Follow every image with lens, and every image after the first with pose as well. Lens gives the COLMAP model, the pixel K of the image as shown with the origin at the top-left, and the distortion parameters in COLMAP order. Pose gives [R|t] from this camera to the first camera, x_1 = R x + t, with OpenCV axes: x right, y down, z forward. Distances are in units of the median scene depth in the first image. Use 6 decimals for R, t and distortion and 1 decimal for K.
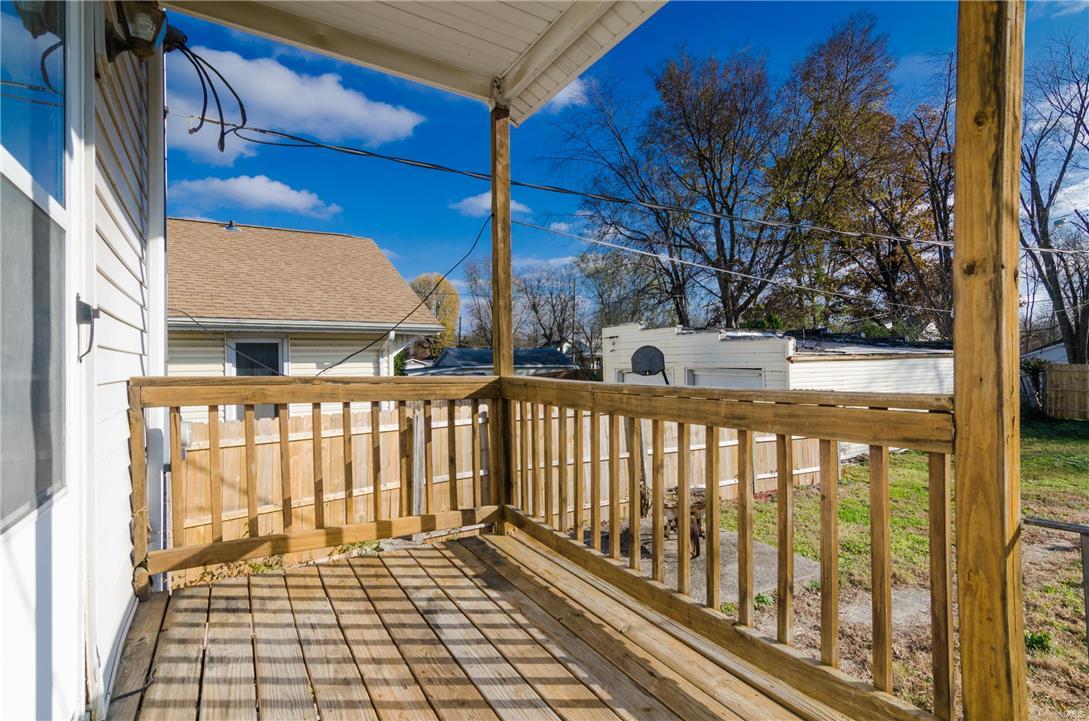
lens RADIAL K [[531.6, 0, 544.0], [0, 531.6, 365.0], [0, 0, 1]] dist [-0.001182, 0.000039]
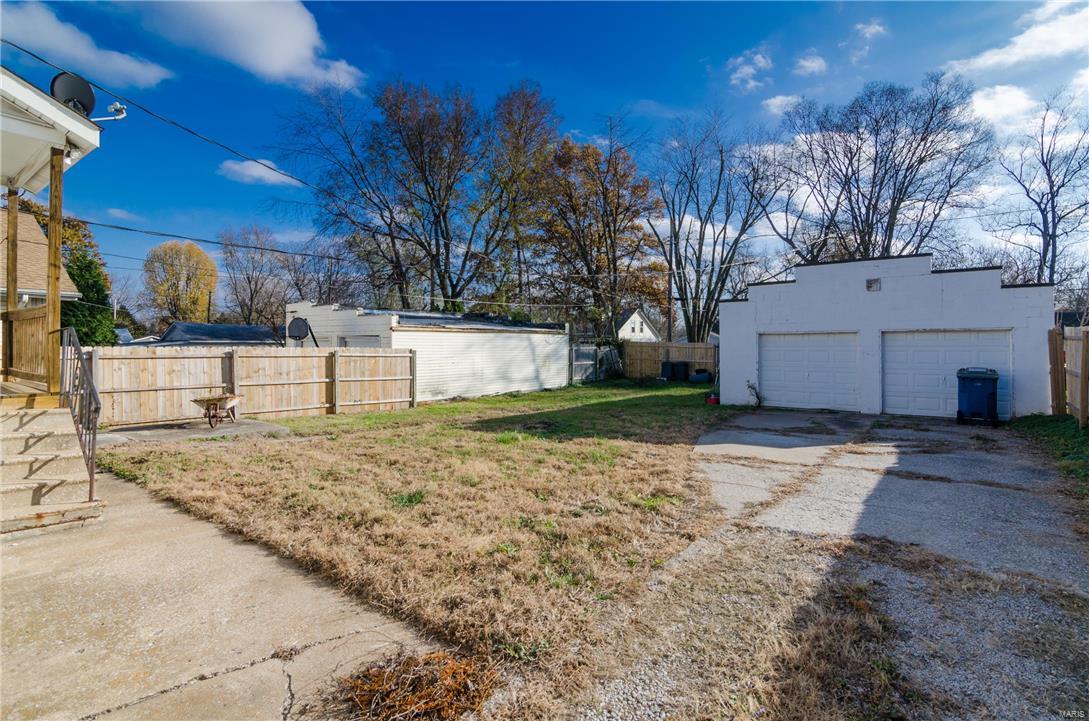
lens RADIAL K [[531.6, 0, 552.6], [0, 531.6, 359.8], [0, 0, 1]] dist [-0.001182, 0.000039]
pose [[0.927610, 0.003388, 0.373536, 0.249682], [-0.010603, 0.999795, 0.017262, 0.034109], [-0.373401, -0.019973, 0.927455, -0.399654]]
